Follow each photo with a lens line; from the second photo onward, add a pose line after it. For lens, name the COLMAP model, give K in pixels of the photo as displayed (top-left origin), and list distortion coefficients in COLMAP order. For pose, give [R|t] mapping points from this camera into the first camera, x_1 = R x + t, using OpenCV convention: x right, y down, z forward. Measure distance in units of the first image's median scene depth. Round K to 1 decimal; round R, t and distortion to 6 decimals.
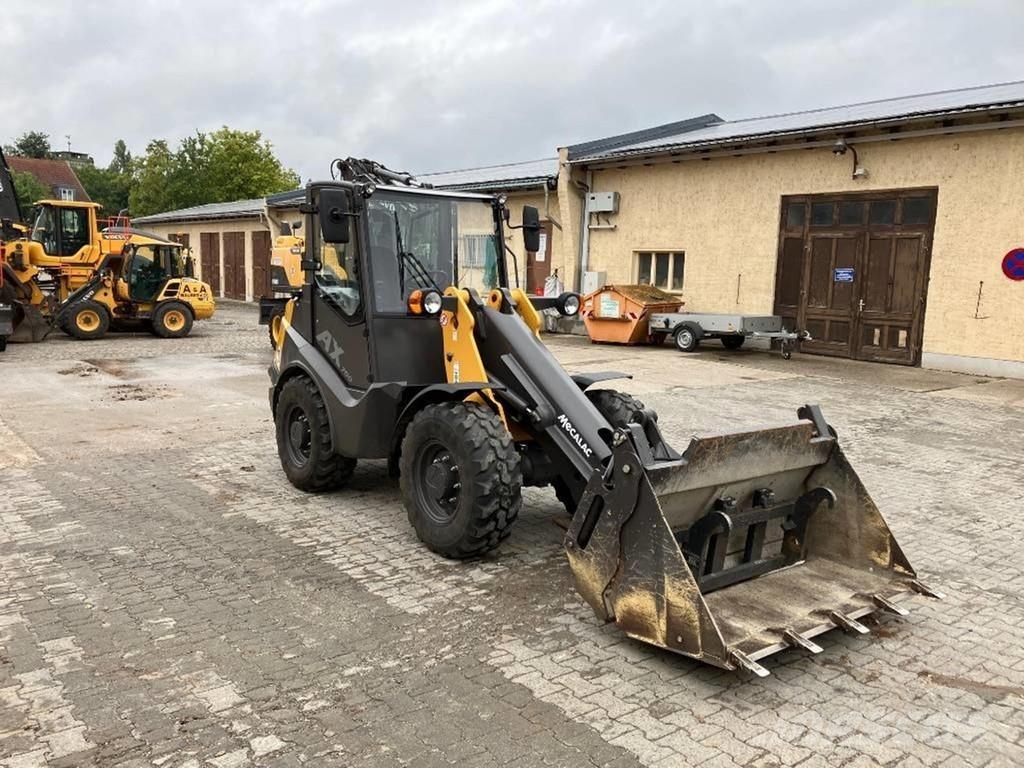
lens RADIAL K [[846.1, 0, 509.4], [0, 846.1, 380.7], [0, 0, 1]] dist [0.018591, -0.000358]
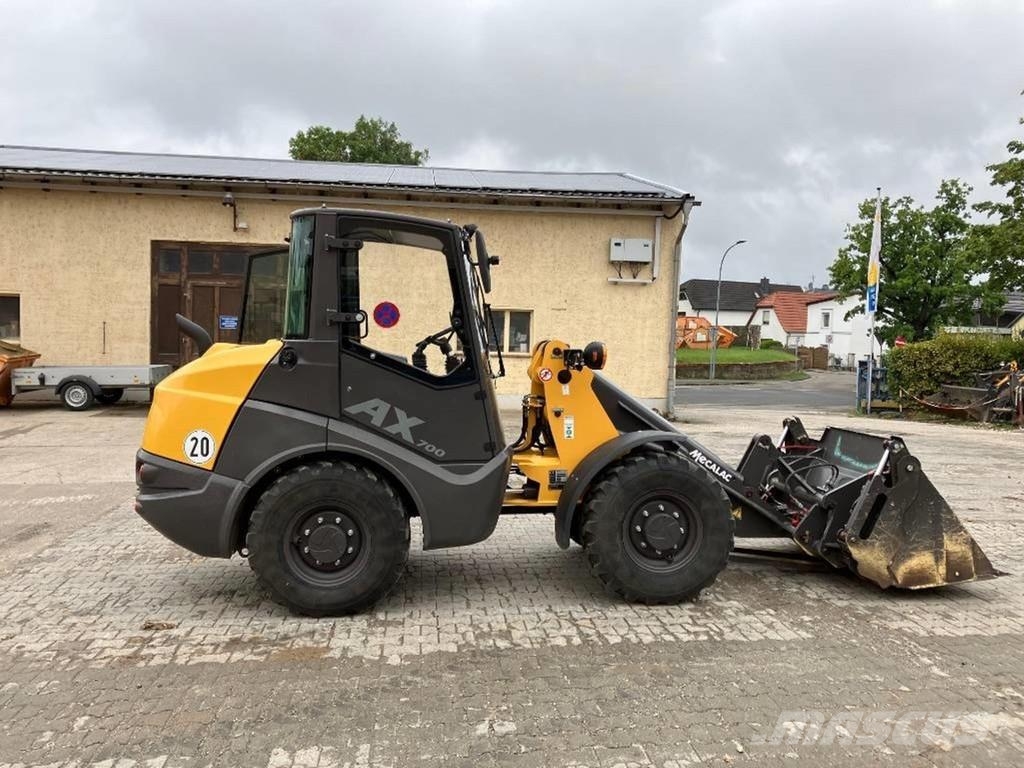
lens RADIAL K [[839.5, 0, 506.3], [0, 839.5, 386.9], [0, 0, 1]] dist [0.011300, 0.007384]
pose [[0.527939, -0.067451, 0.846599, -0.874899], [0.105177, 0.994360, 0.013635, -0.073952], [-0.842744, 0.081844, 0.532056, 0.521659]]
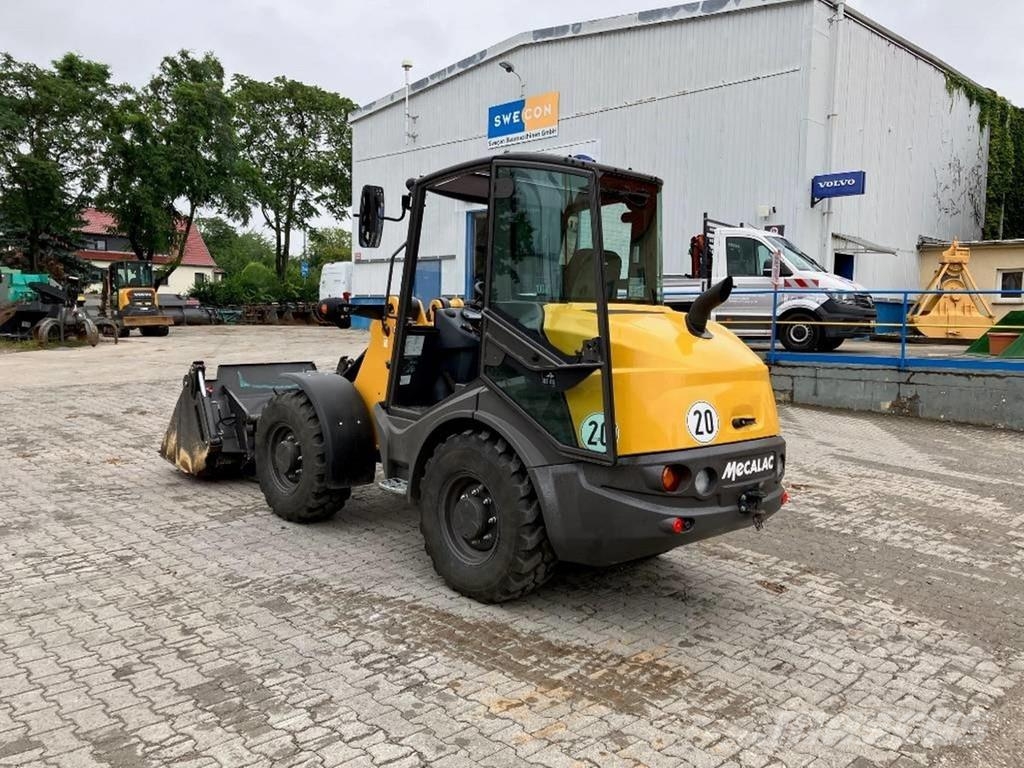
lens RADIAL K [[831.7, 0, 515.8], [0, 831.7, 381.2], [0, 0, 1]] dist [0.003920, 0.015142]
pose [[-0.992625, -0.042531, -0.113519, -0.028048], [-0.066006, 0.975072, 0.211843, -0.228280], [0.101679, 0.217774, -0.970688, 1.984629]]
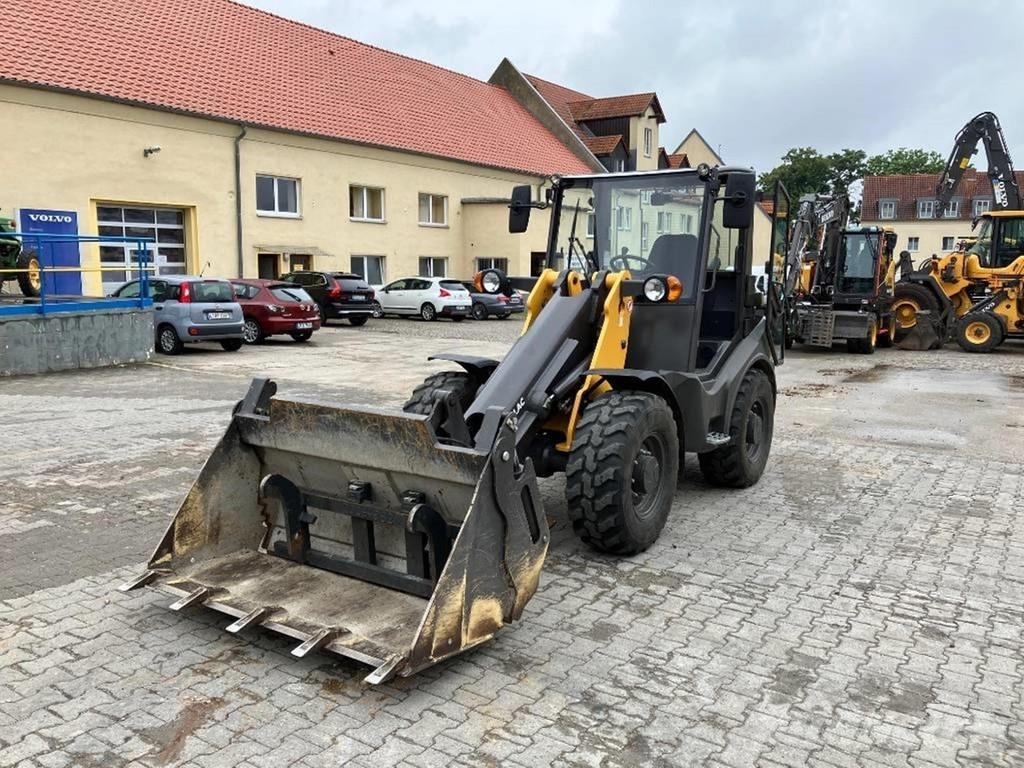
lens RADIAL K [[849.7, 0, 512.0], [0, 849.7, 384.0], [0, 0, 1]] dist [0.010584, 0.012414]
pose [[0.326618, 0.106203, -0.939171, 0.844136], [-0.128126, 0.989470, 0.067331, -0.035907], [0.936432, 0.098341, 0.336786, 0.606632]]
